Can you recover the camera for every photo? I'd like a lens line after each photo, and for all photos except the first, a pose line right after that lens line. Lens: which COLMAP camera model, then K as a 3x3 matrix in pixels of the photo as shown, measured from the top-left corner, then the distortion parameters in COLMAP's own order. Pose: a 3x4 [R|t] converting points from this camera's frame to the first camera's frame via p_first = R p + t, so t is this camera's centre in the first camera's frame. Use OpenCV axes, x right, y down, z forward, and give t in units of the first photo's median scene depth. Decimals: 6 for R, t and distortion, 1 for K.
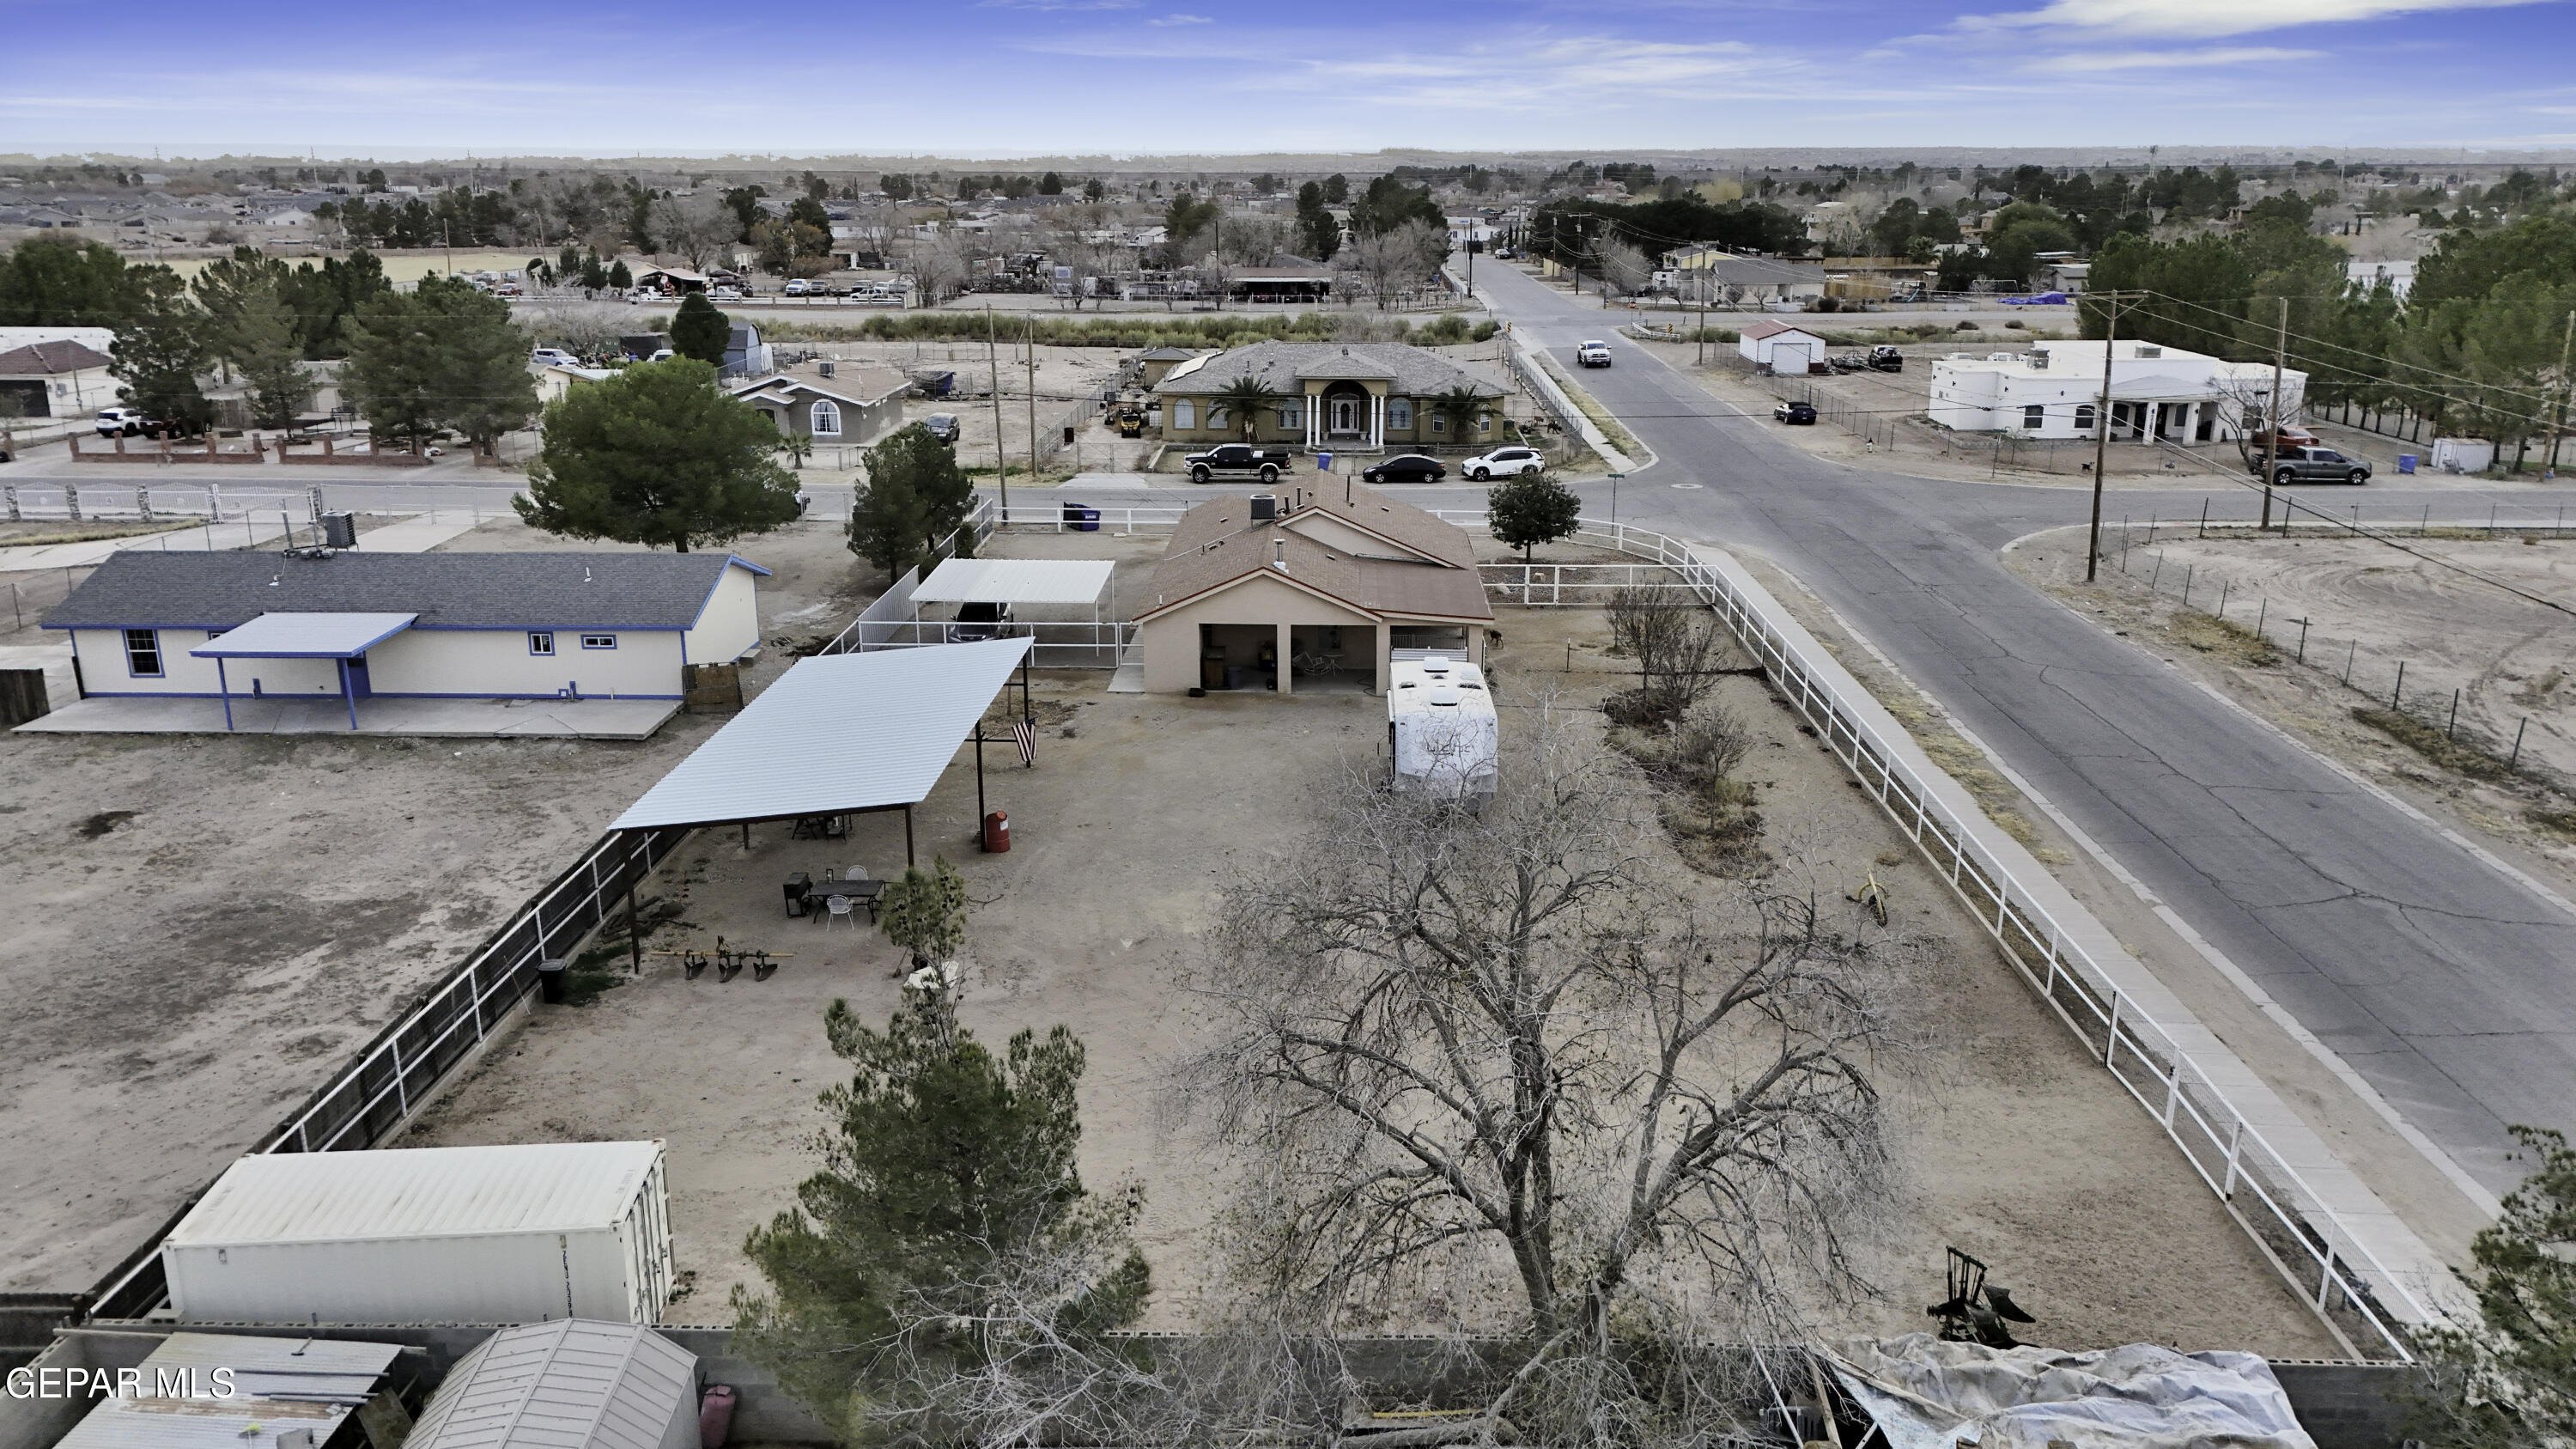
lens RADIAL K [[1886.1, 0, 1276.2], [0, 1886.1, 738.2], [0, 0, 1]] dist [0.086663, -0.082748]
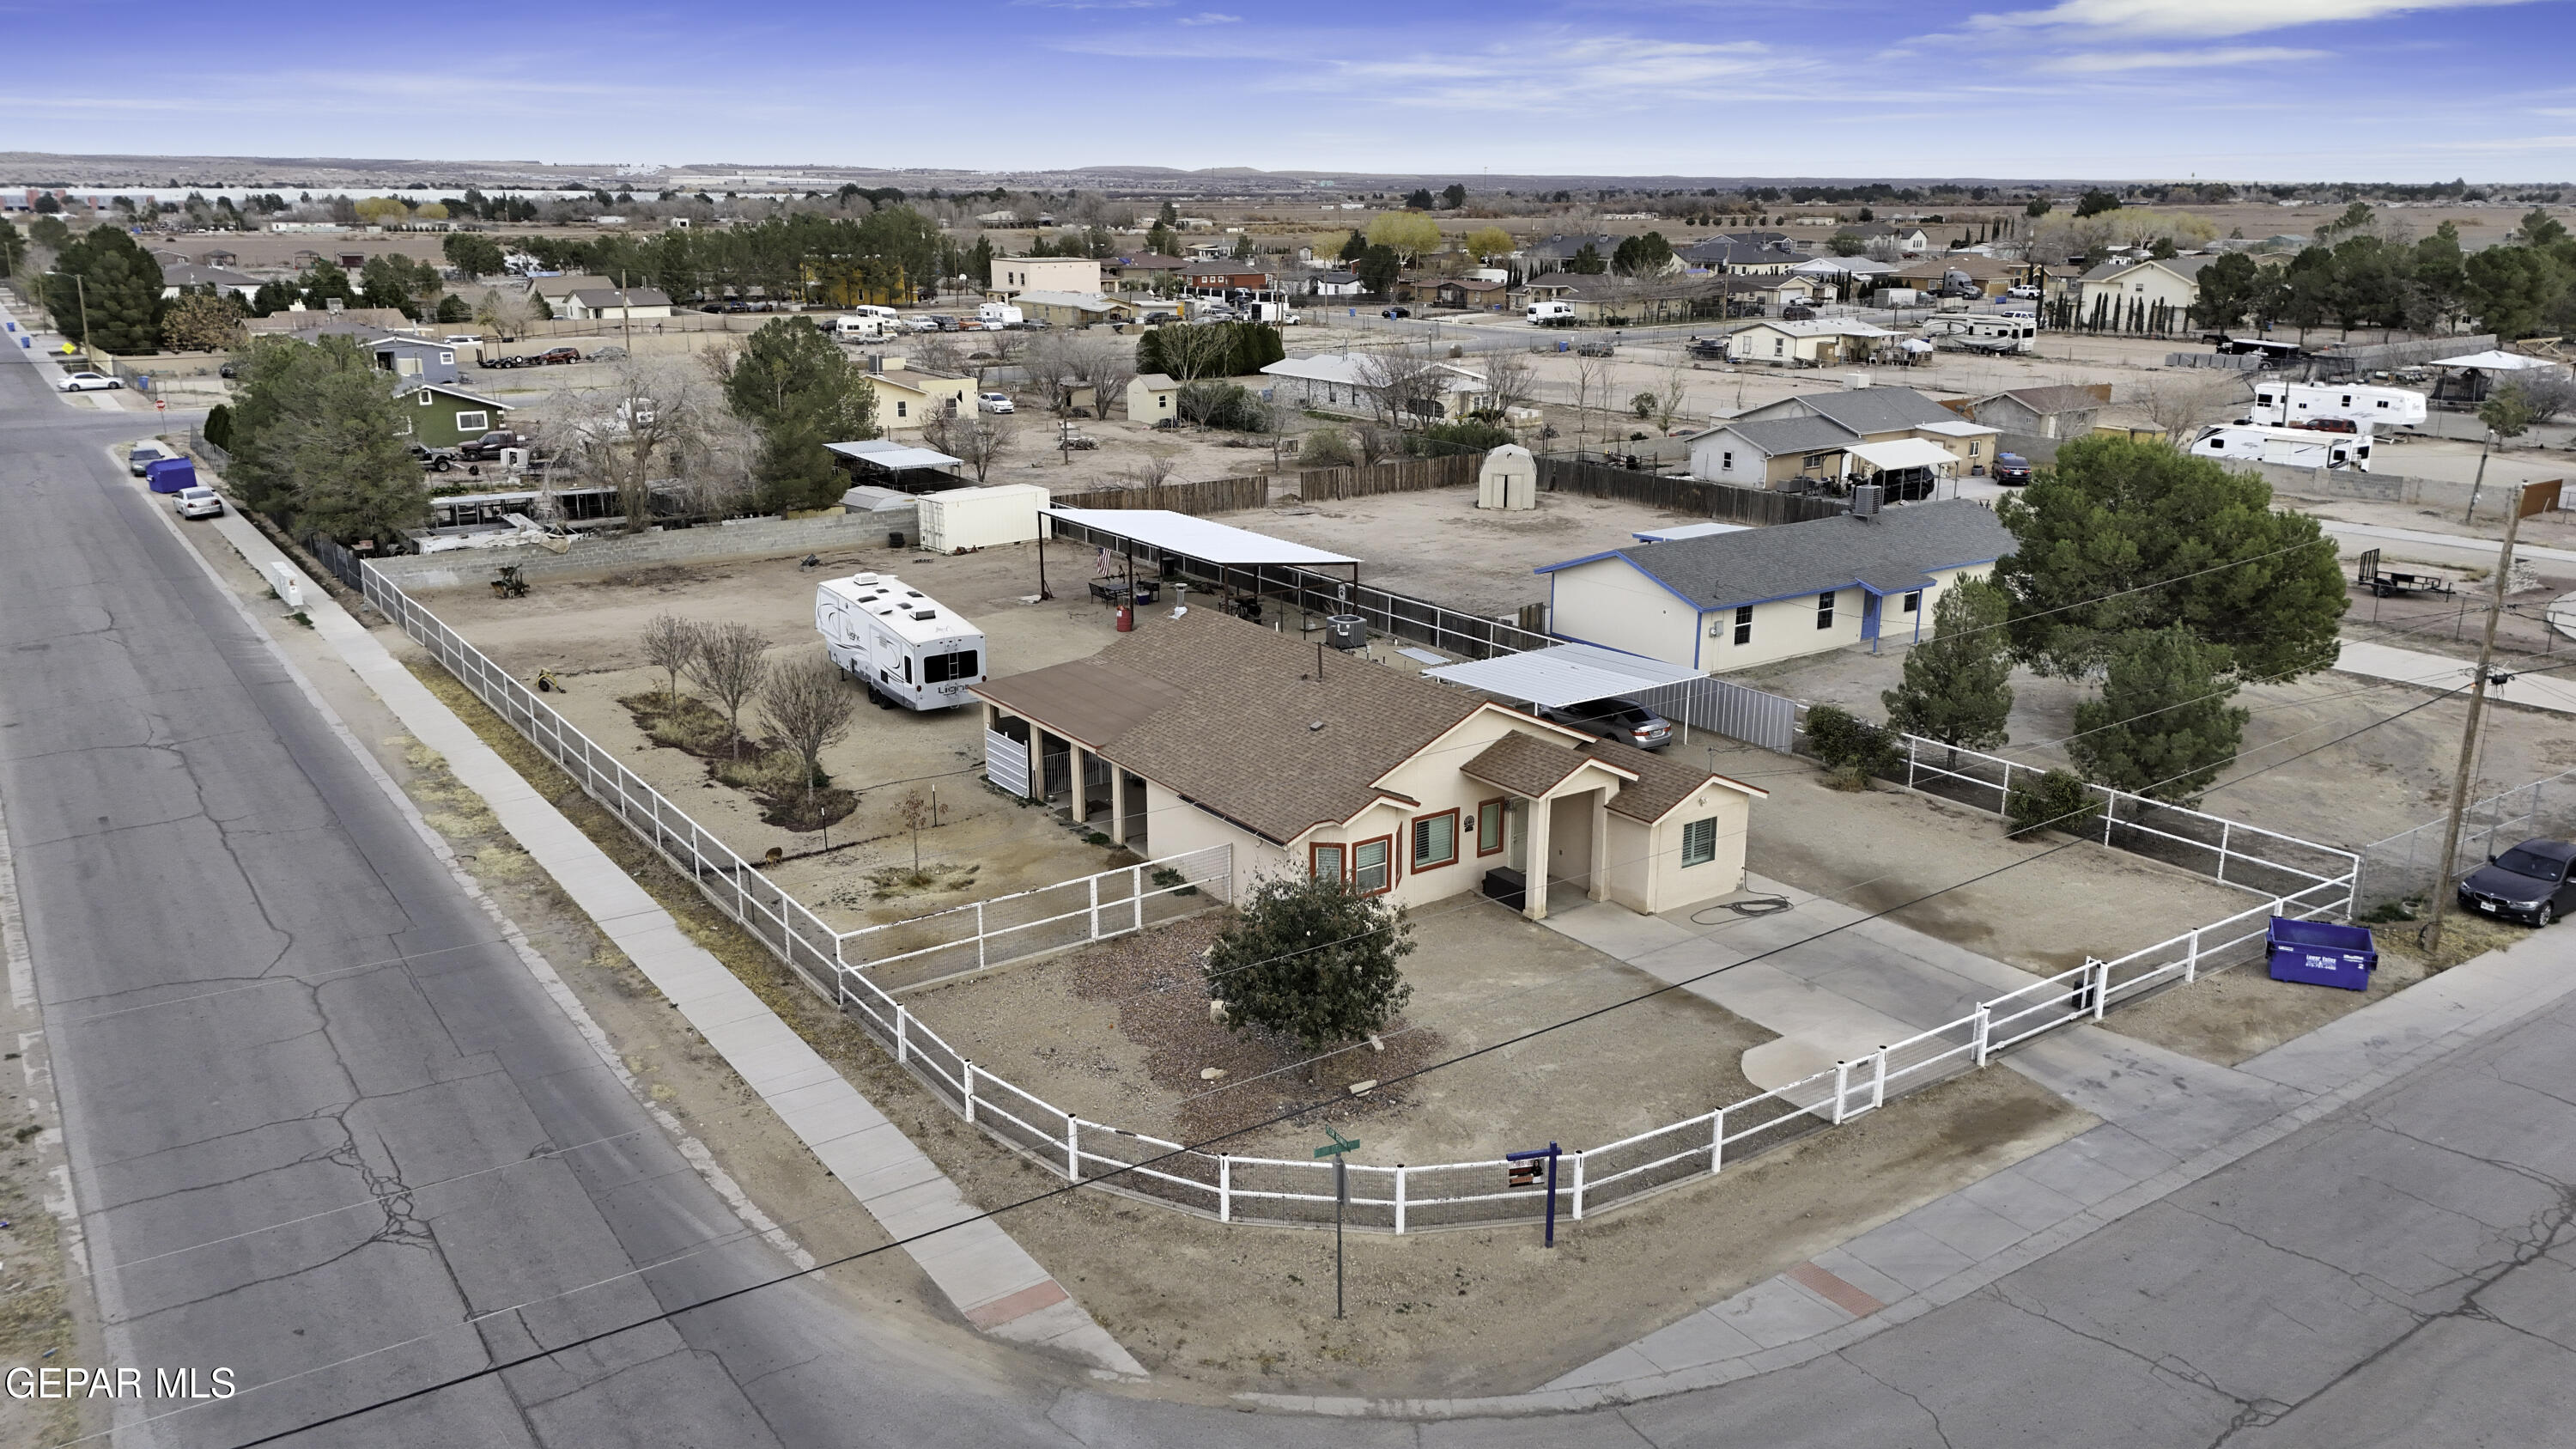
lens RADIAL K [[1886.1, 0, 1287.3], [0, 1886.1, 728.1], [0, 0, 1]] dist [0.086663, -0.082748]
pose [[-0.798755, 0.166240, -0.578235, 0.534229], [-0.170756, 0.858915, 0.482812, -0.524529], [0.576917, 0.484386, -0.657676, 1.732980]]
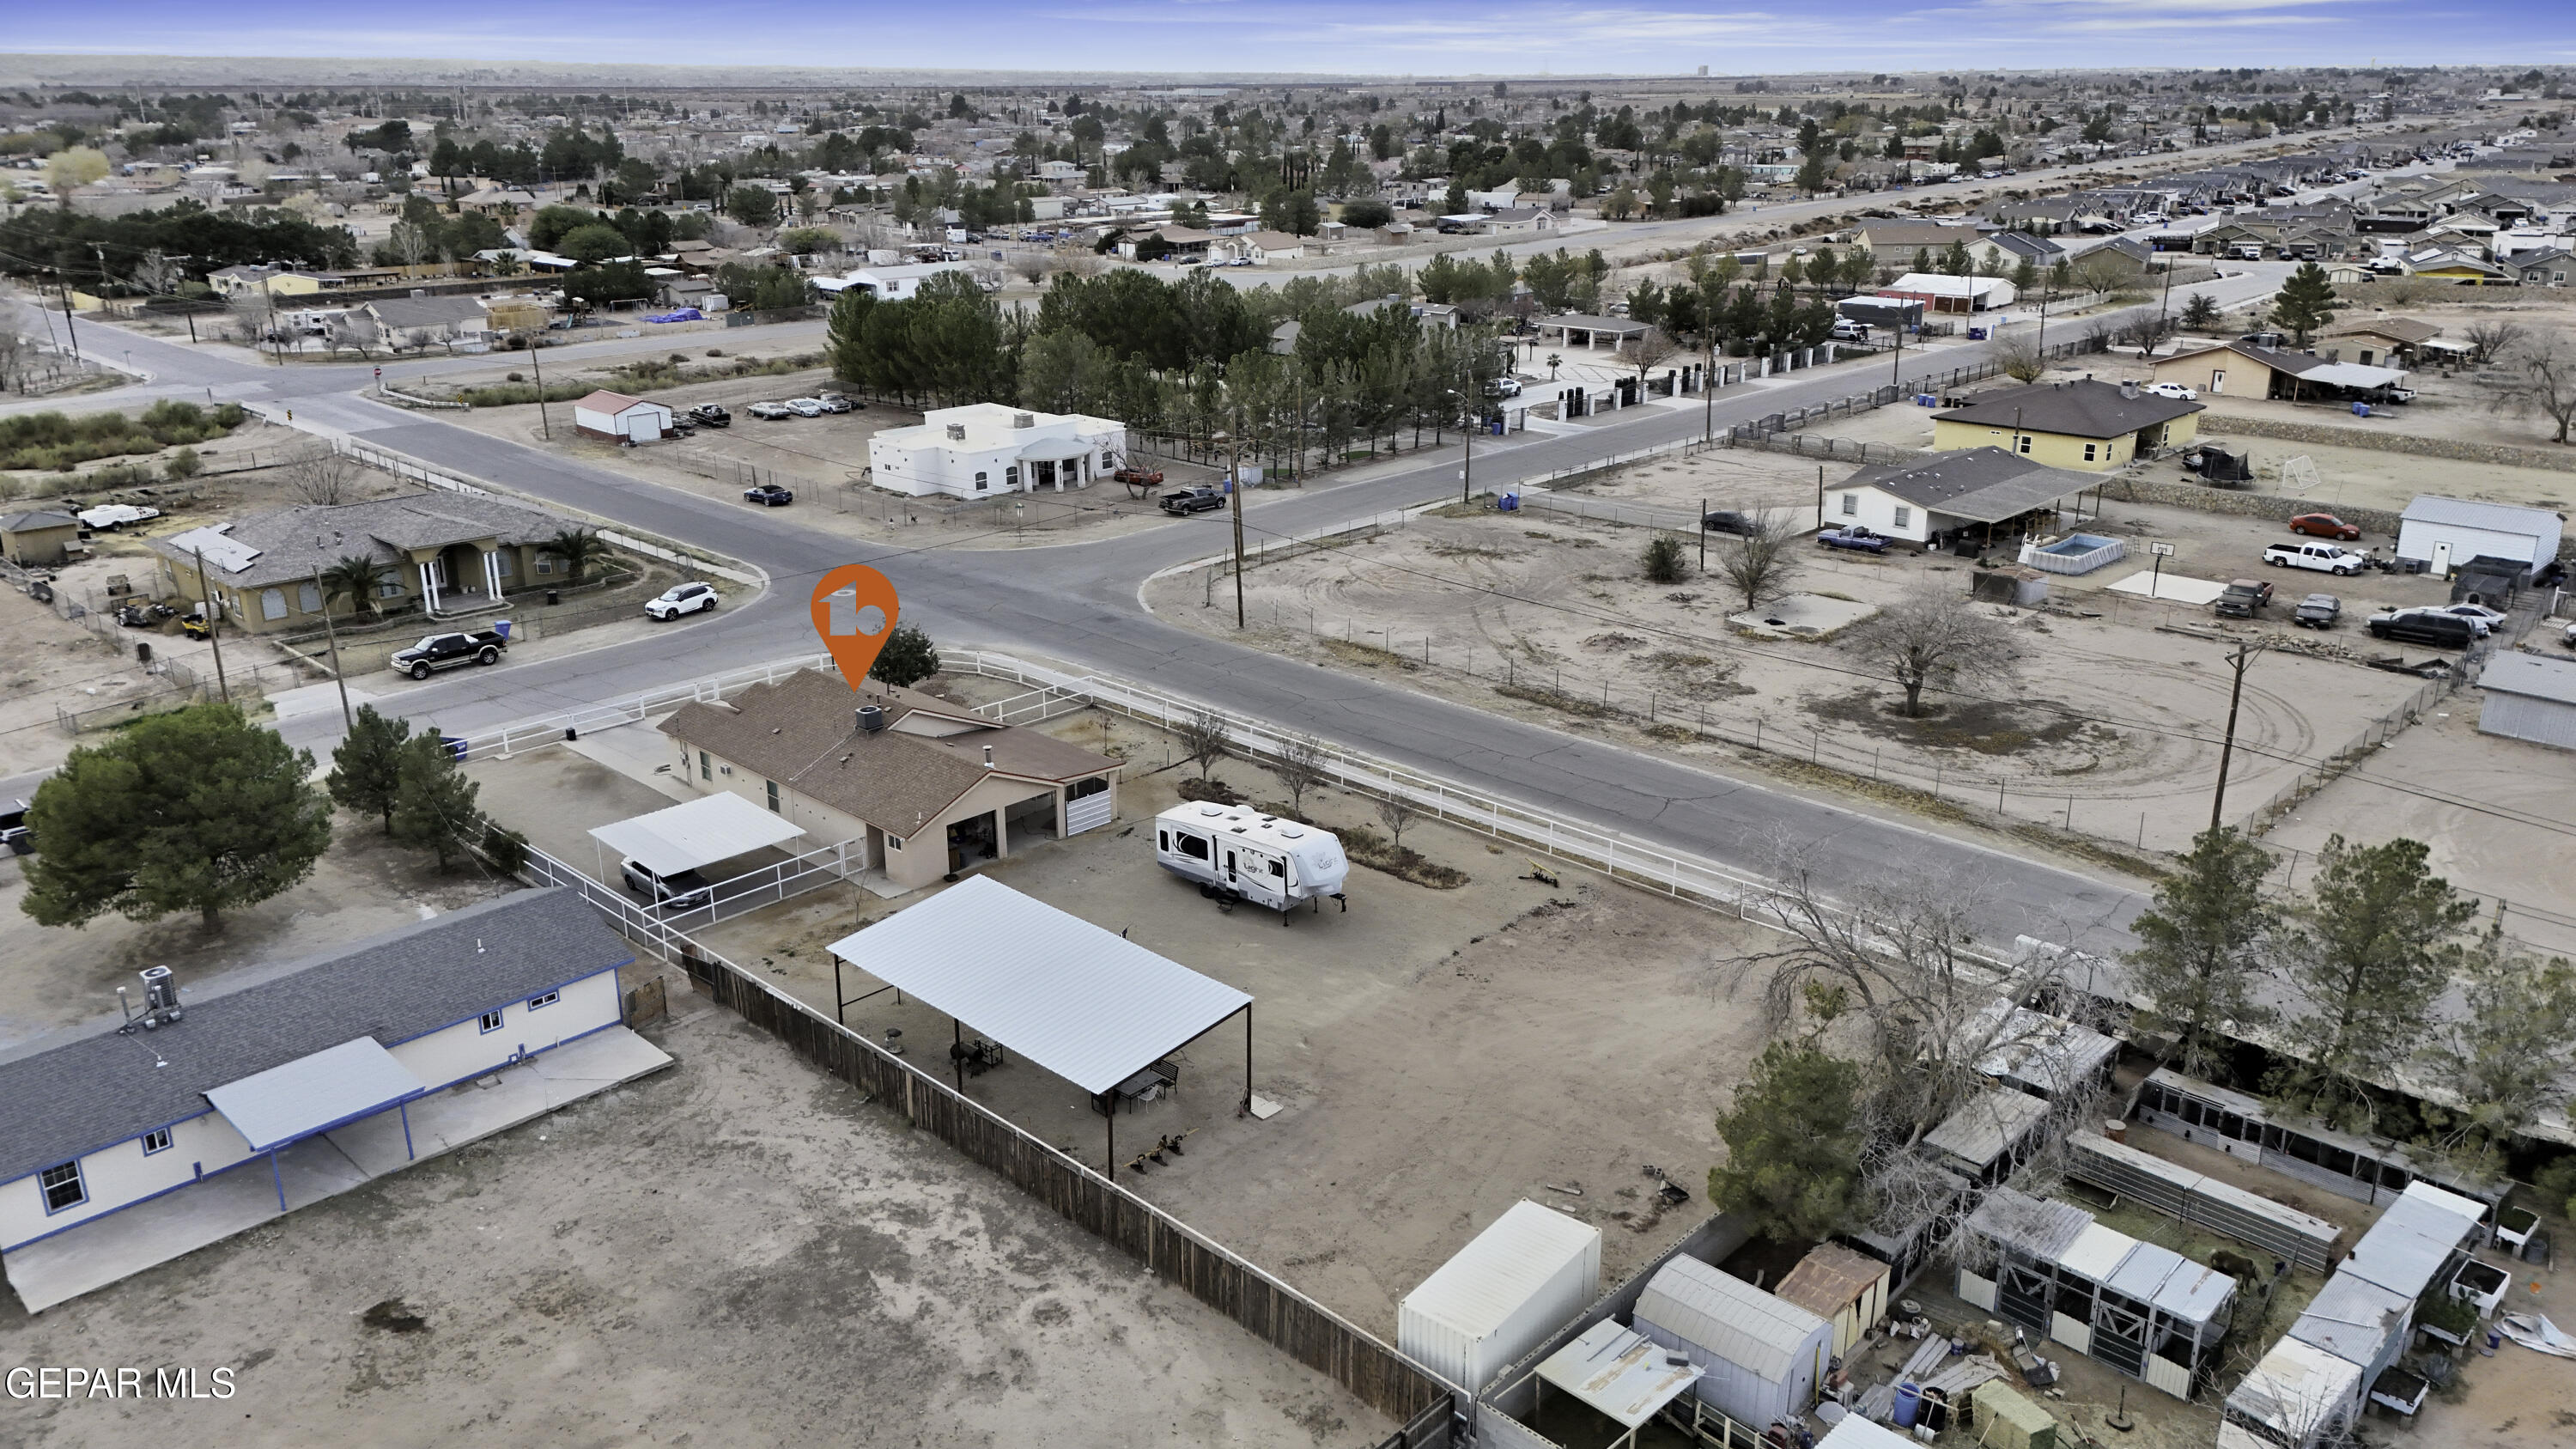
lens RADIAL K [[1886.1, 0, 1289.8], [0, 1886.1, 735.6], [0, 0, 1]] dist [0.086663, -0.082748]
pose [[0.667772, -0.247274, 0.702094, -0.794922], [0.217314, 0.966882, 0.133840, -0.248331], [-0.711937, 0.063201, 0.699393, -0.070634]]
